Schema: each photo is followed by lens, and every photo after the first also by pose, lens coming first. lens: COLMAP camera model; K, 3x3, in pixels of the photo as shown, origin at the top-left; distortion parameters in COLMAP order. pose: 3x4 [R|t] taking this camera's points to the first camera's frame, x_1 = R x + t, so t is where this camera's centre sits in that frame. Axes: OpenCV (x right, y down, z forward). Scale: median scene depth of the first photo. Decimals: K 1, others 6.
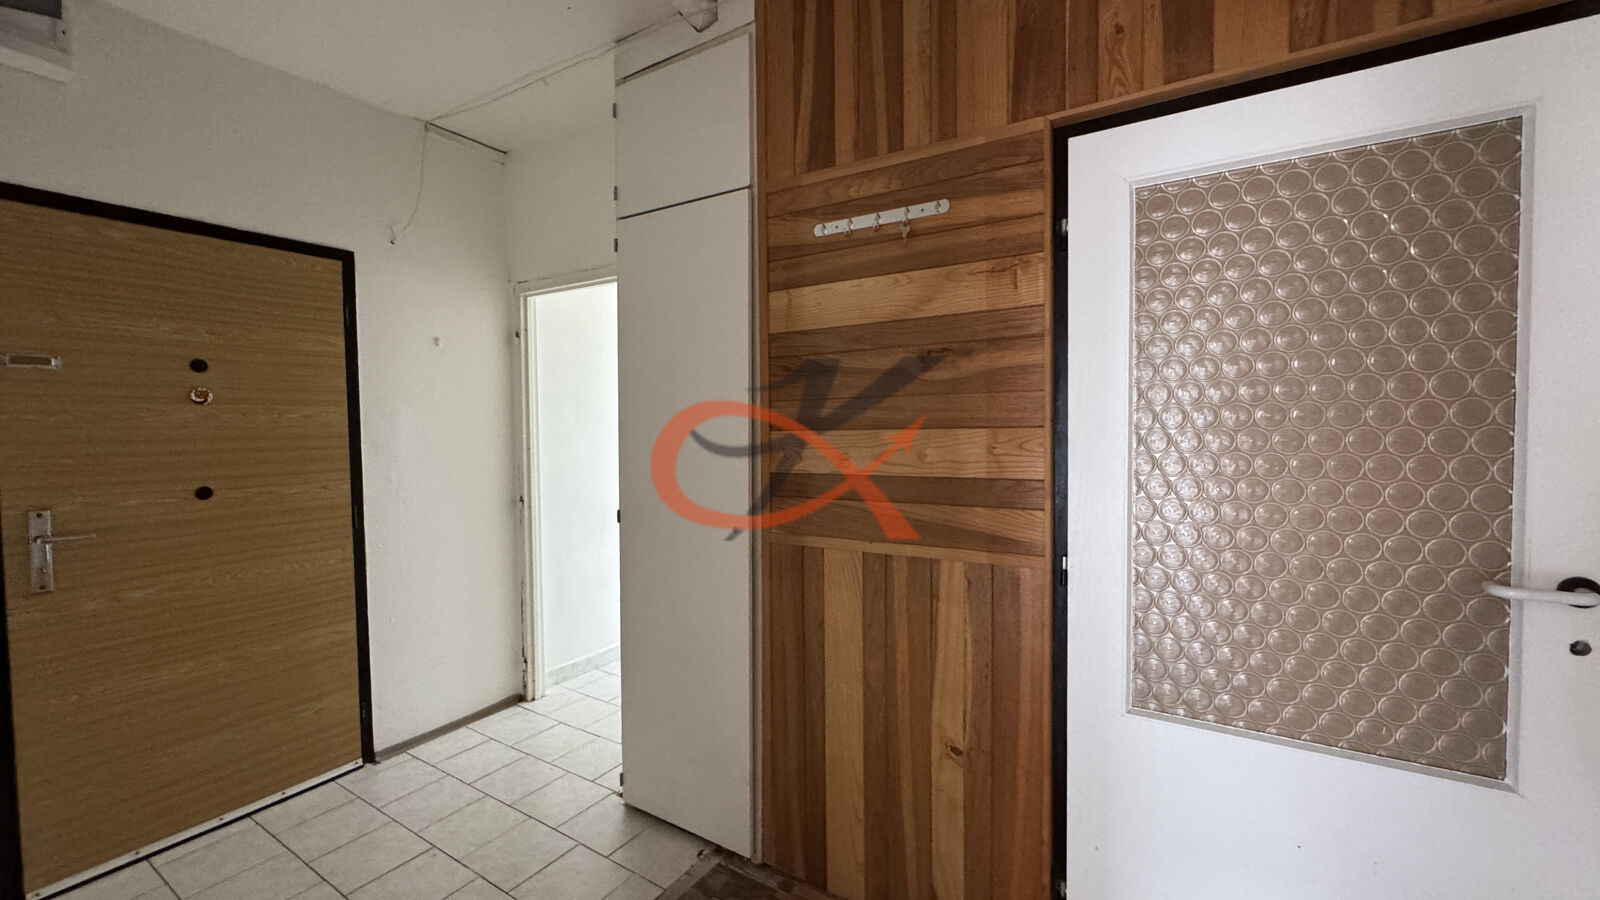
lens RADIAL K [[638.7, 0, 800.3], [0, 638.7, 447.4], [0, 0, 1]] dist [-0.003578, 0.000323]
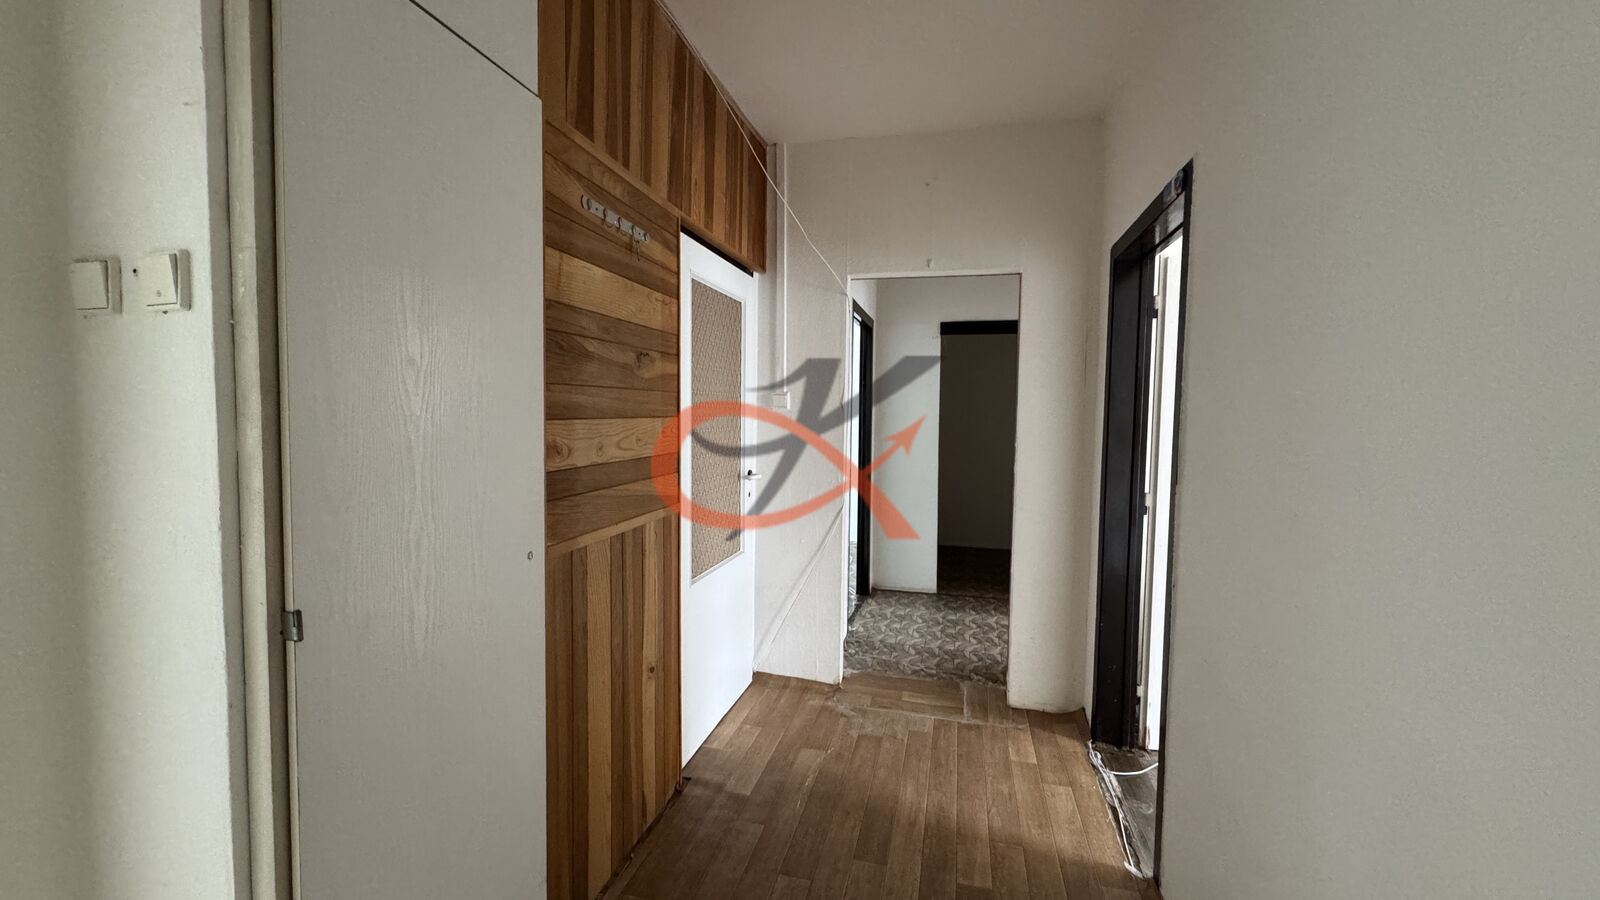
lens RADIAL K [[638.7, 0, 800.3], [0, 638.7, 447.4], [0, 0, 1]] dist [-0.003578, 0.000323]
pose [[-0.307268, -0.043266, 0.950639, -1.013327], [0.023930, 0.998299, 0.053170, -0.029559], [-0.951322, 0.039086, -0.305710, 1.057890]]
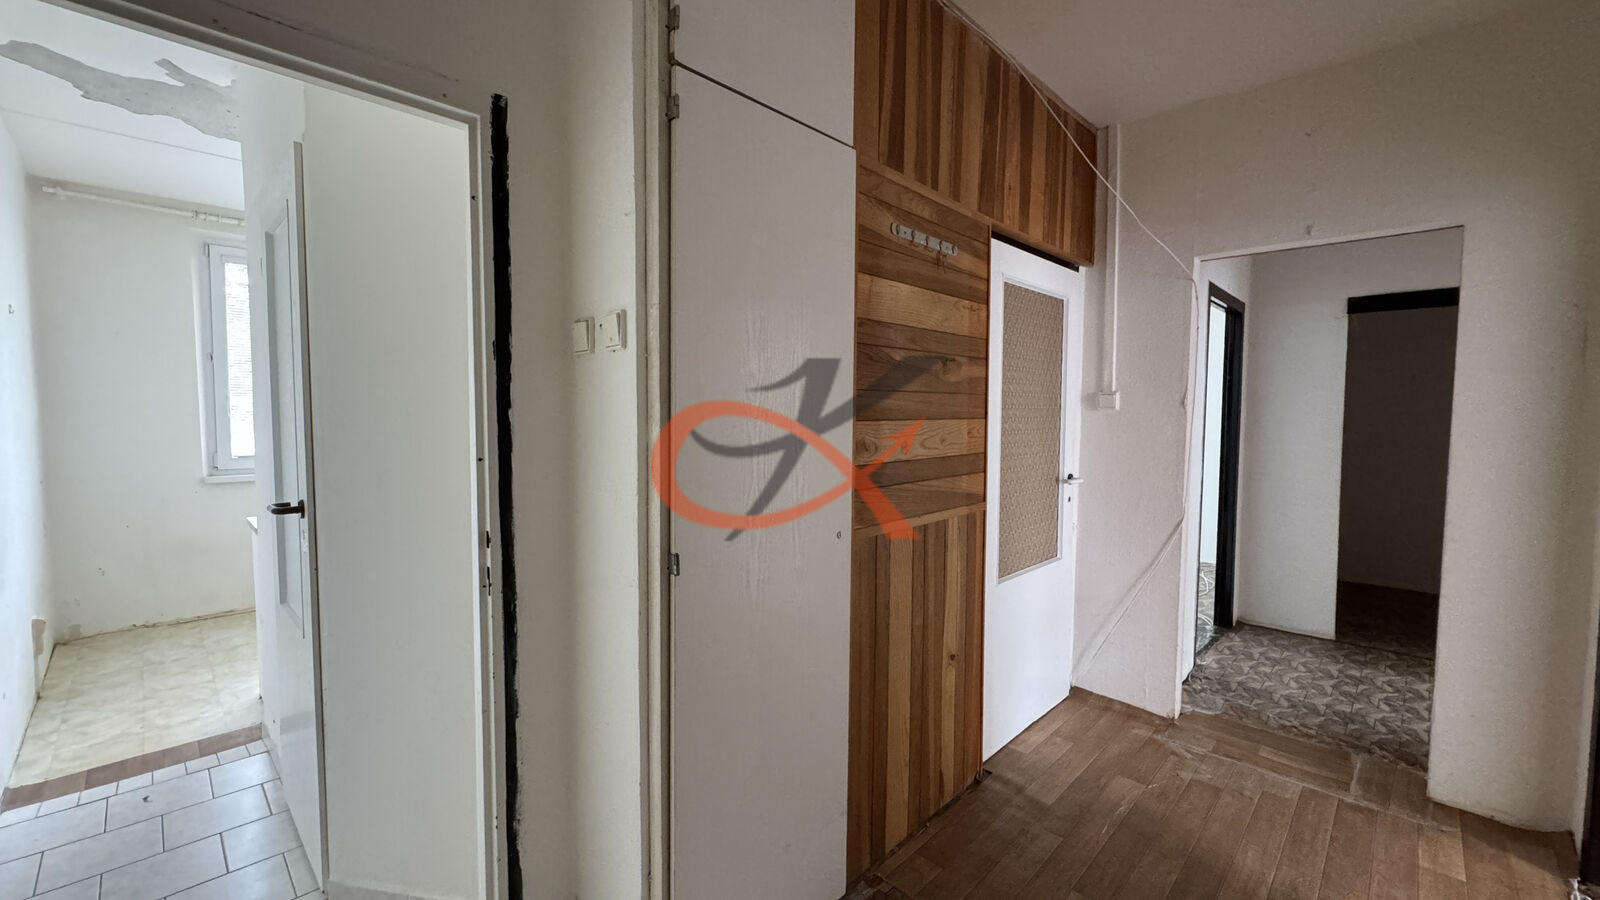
lens RADIAL K [[638.7, 0, 800.3], [0, 638.7, 447.4], [0, 0, 1]] dist [-0.003578, 0.000323]
pose [[0.210726, -0.041028, 0.976684, -1.095719], [0.025986, 0.999001, 0.036358, -0.026445], [-0.977200, 0.017719, 0.211582, 0.990362]]
